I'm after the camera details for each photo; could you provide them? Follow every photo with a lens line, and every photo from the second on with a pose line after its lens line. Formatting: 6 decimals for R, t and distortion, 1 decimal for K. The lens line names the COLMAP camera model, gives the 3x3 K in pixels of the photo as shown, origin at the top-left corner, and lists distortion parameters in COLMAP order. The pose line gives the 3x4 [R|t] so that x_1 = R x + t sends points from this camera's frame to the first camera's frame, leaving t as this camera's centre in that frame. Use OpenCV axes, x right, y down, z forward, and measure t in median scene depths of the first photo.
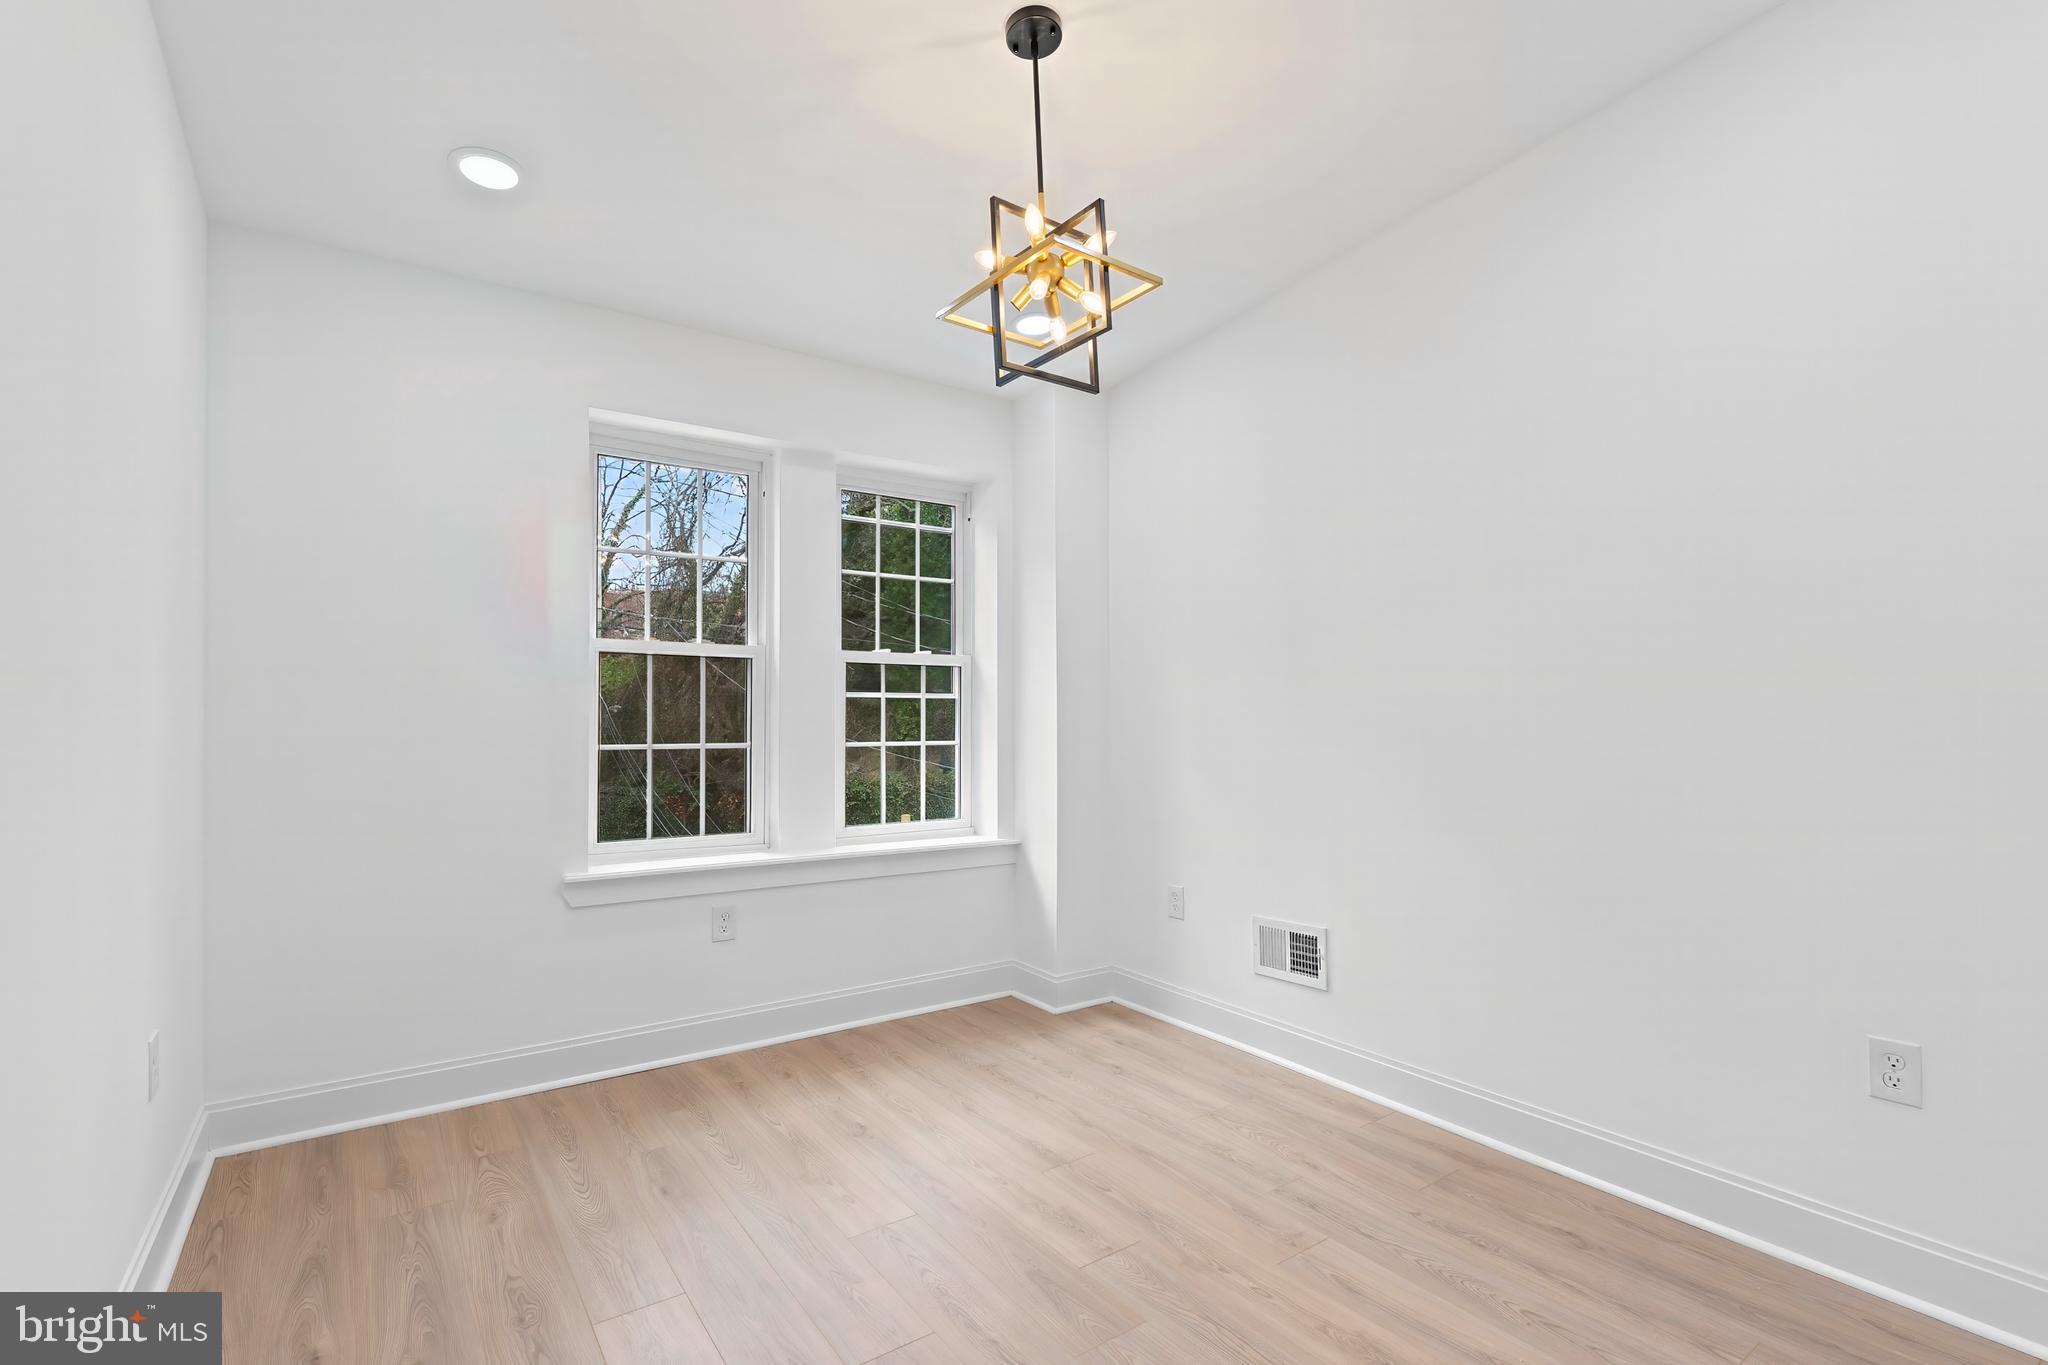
lens RADIAL K [[929.7, 0, 1020.9], [0, 929.7, 706.1], [0, 0, 1]] dist [-0.001646, 0.000150]
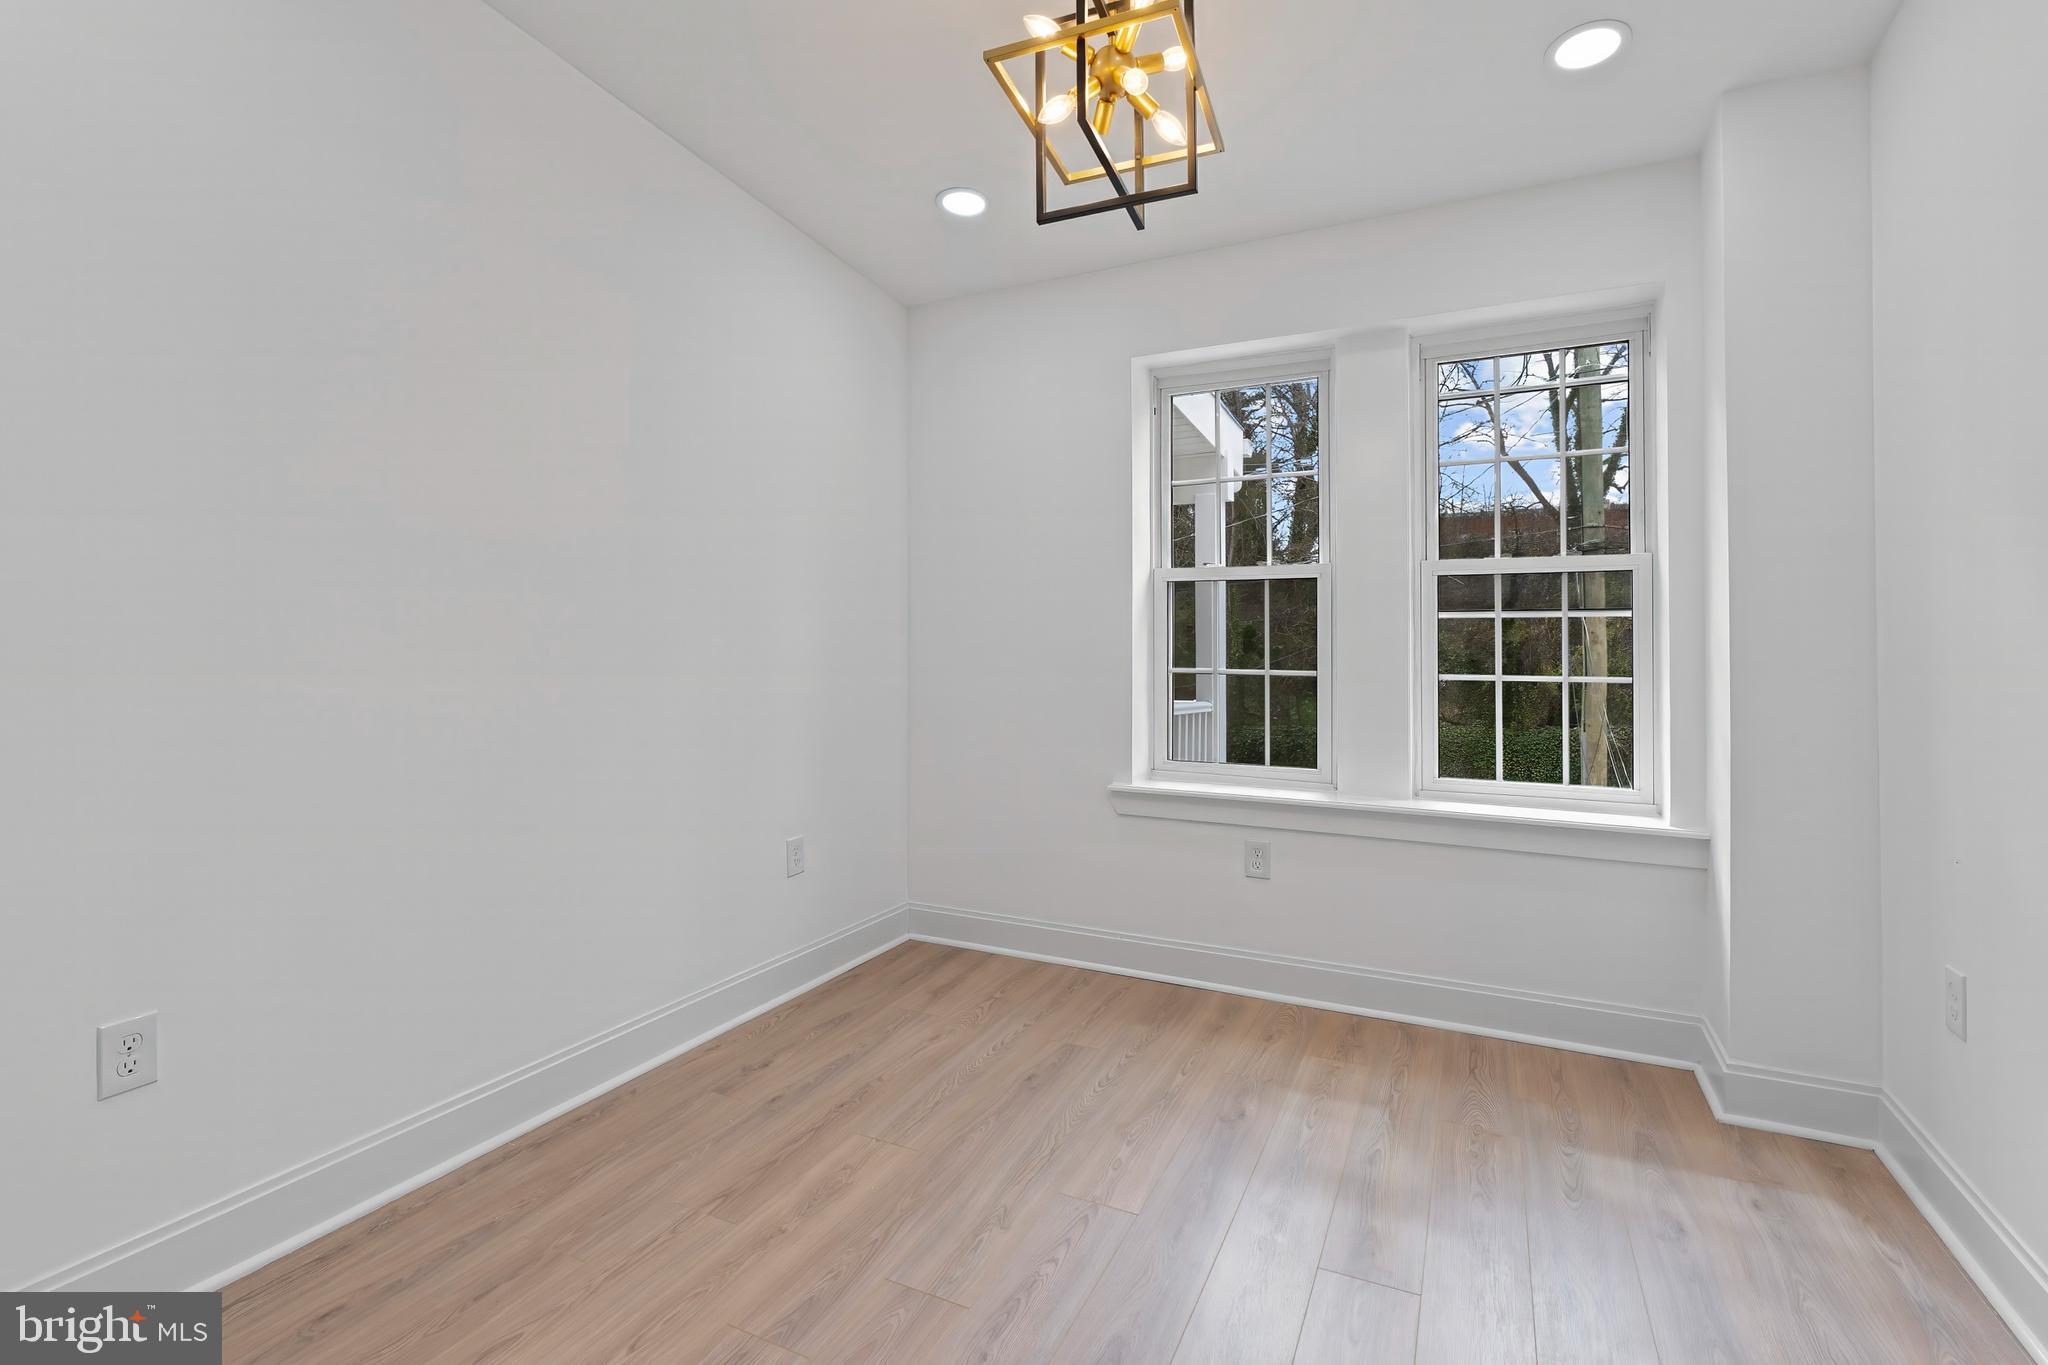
lens RADIAL K [[941.9, 0, 1018.2], [0, 941.9, 634.5], [0, 0, 1]] dist [-0.000751, 0.000459]
pose [[0.485202, -0.008662, -0.874359, 0.371130], [0.006192, 0.999960, -0.006470, 0.007731], [0.874380, -0.002274, 0.485236, 0.293690]]
